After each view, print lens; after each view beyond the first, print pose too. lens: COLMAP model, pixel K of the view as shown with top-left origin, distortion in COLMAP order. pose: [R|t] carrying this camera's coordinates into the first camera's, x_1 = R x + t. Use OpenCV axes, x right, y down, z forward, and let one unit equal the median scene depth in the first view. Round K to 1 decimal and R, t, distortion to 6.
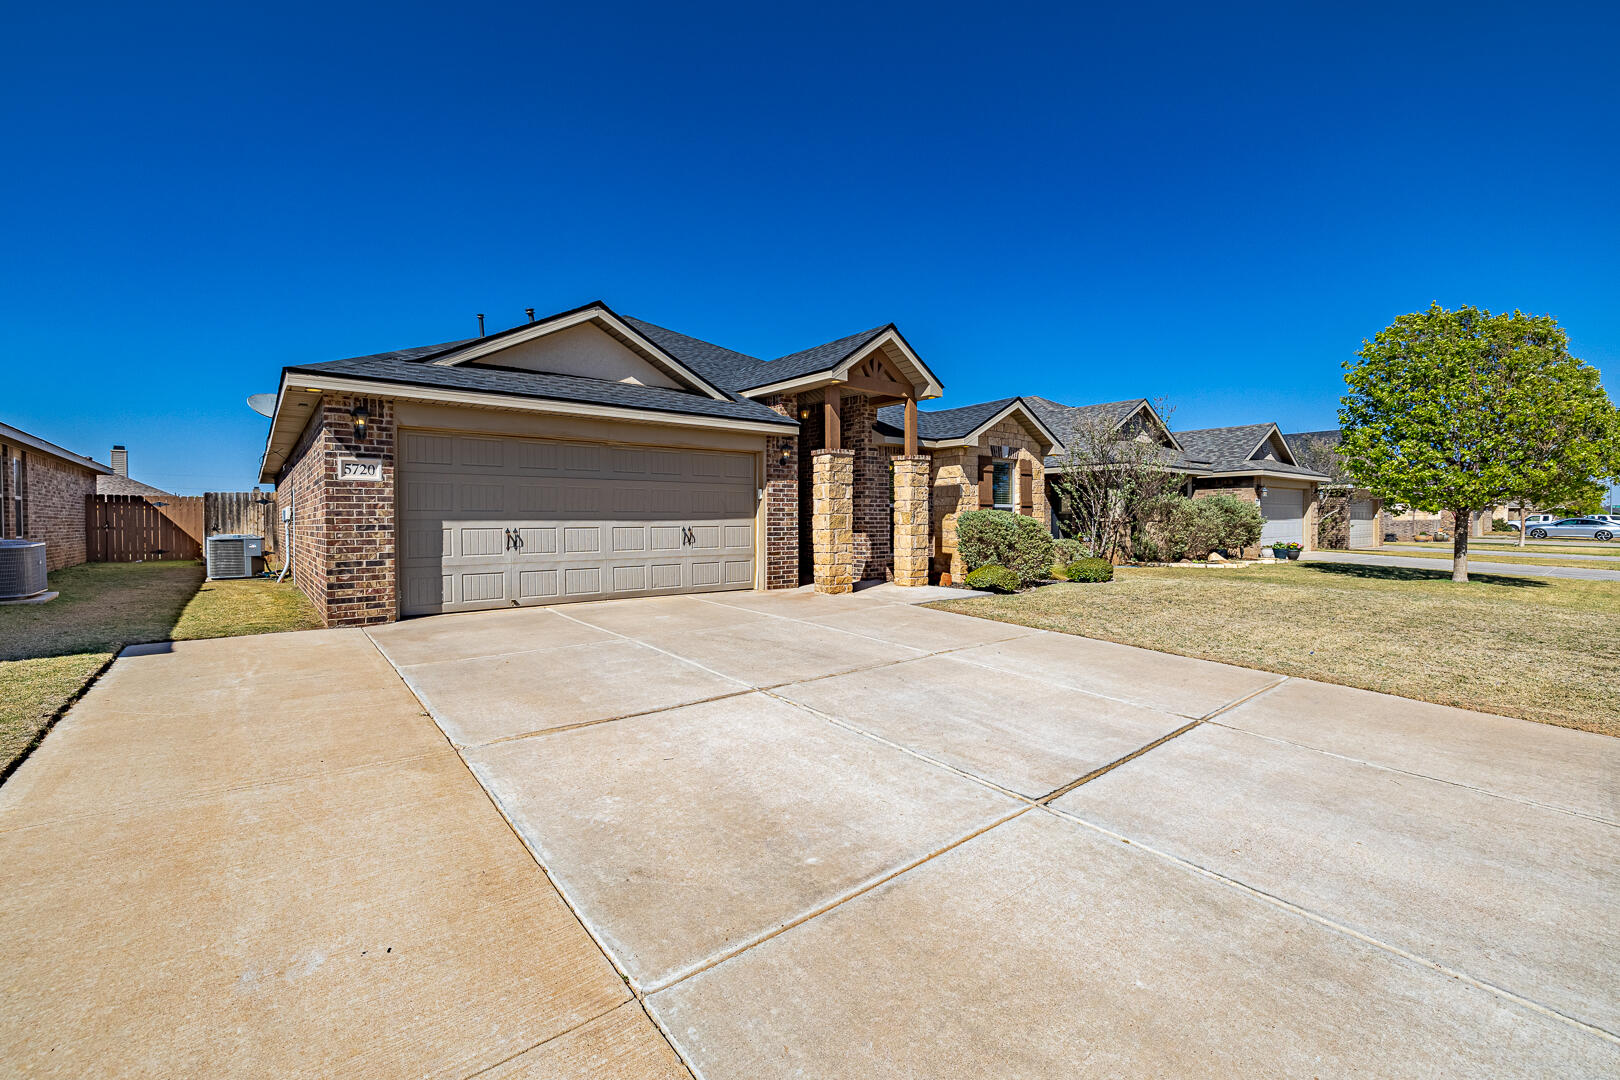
lens RADIAL K [[683.8, 0, 810.0], [0, 683.8, 536.3], [0, 0, 1]] dist [-0.001207, 0.000017]
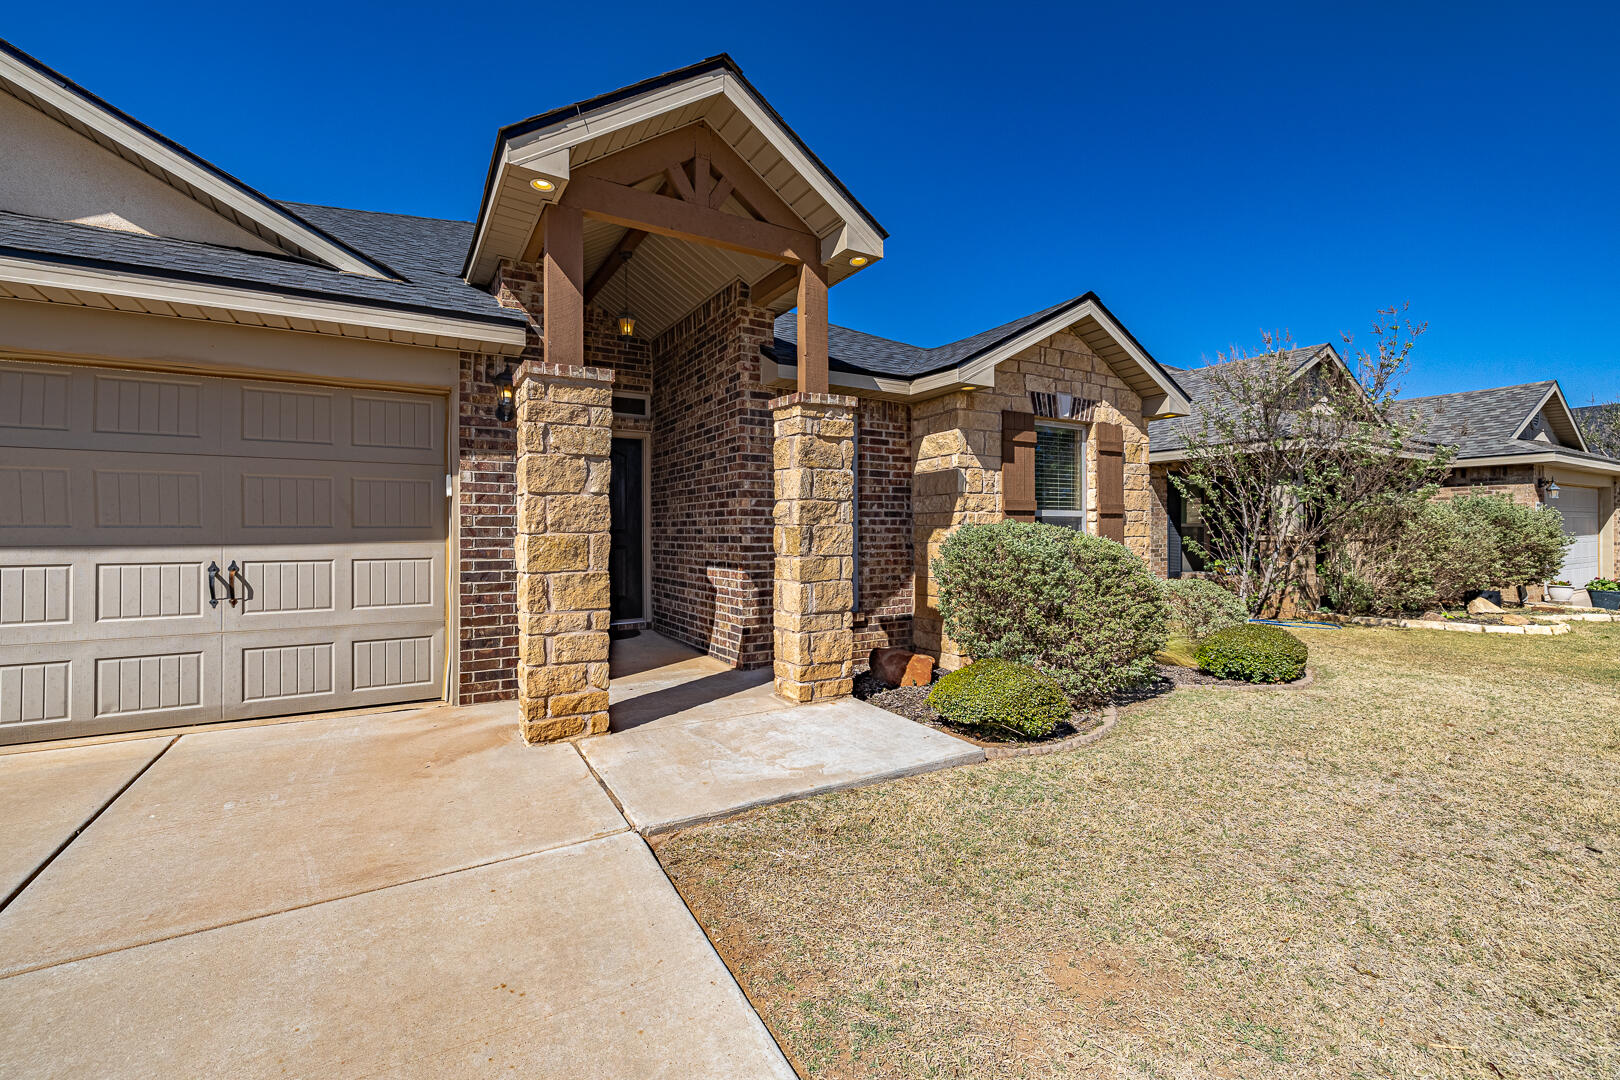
lens RADIAL K [[683.8, 0, 804.3], [0, 683.8, 531.2], [0, 0, 1]] dist [-0.001207, 0.000017]
pose [[0.987596, 0.004669, -0.156947, 0.214530], [-0.007787, 0.999784, -0.019259, -0.024868], [0.156824, 0.020242, 0.987419, 0.579324]]
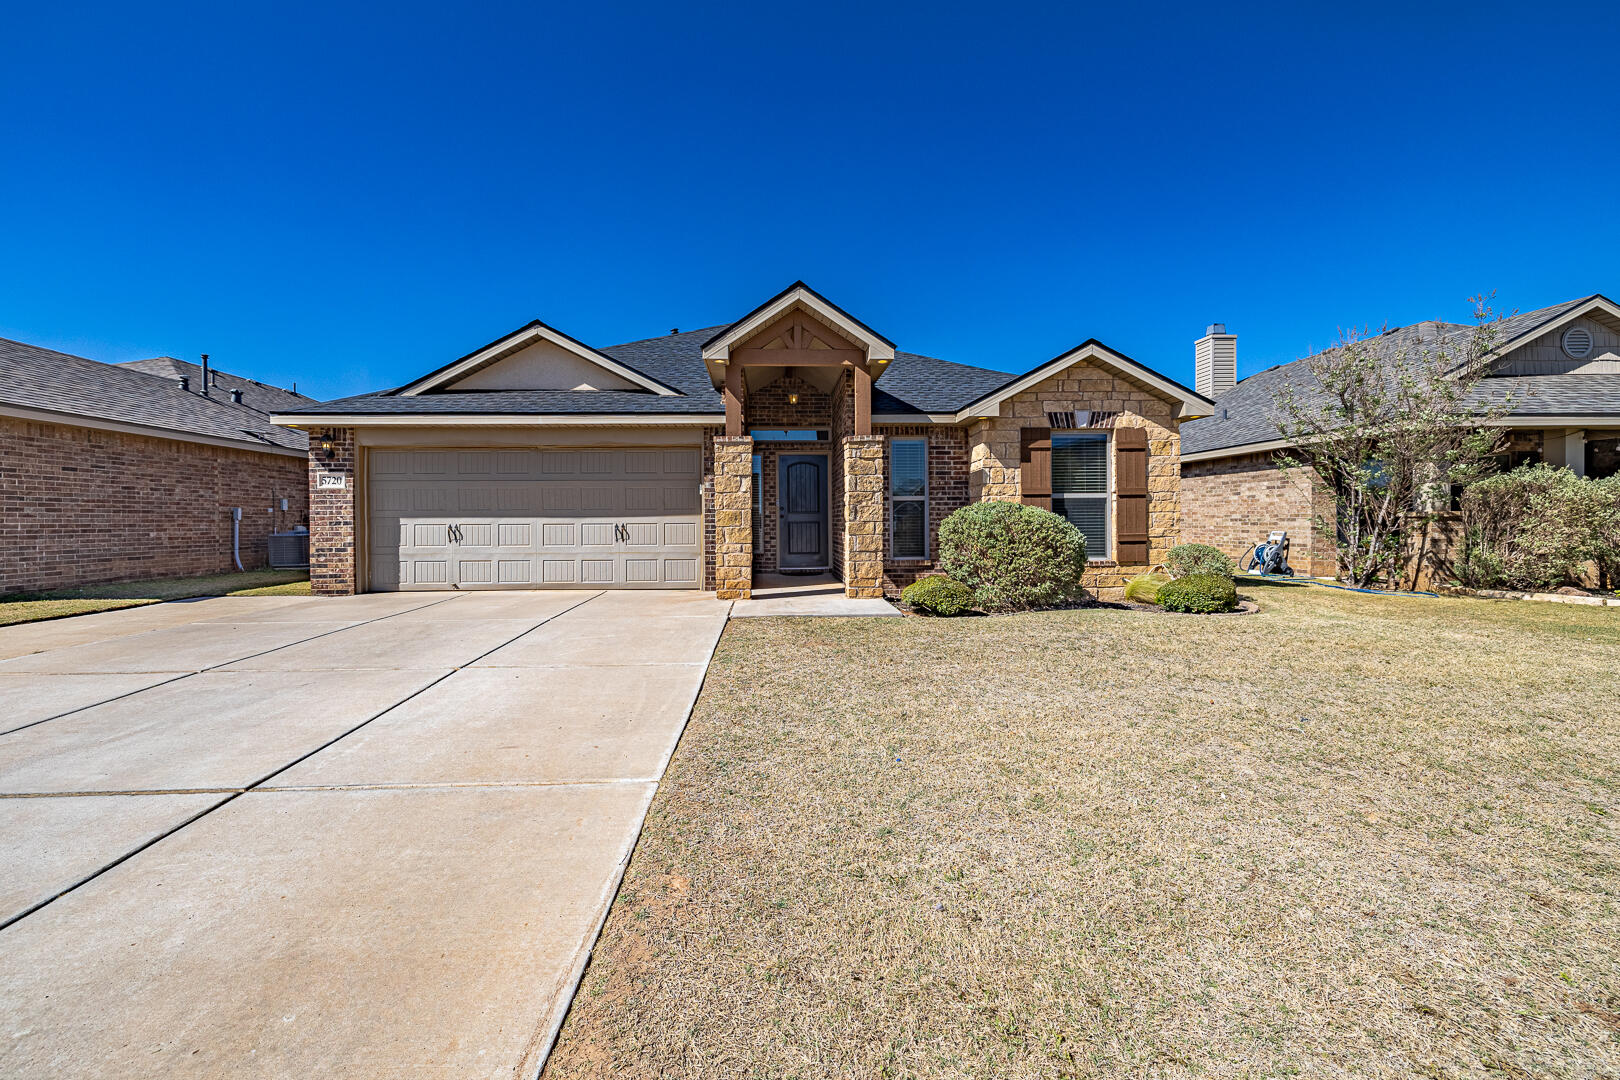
lens RADIAL K [[683.8, 0, 792.8], [0, 683.8, 531.3], [0, 0, 1]] dist [-0.001207, 0.000017]
pose [[0.794006, 0.009718, -0.607832, 0.584288], [-0.011636, 0.999932, 0.000786, -0.005697], [0.607798, 0.006449, 0.794065, 0.311847]]
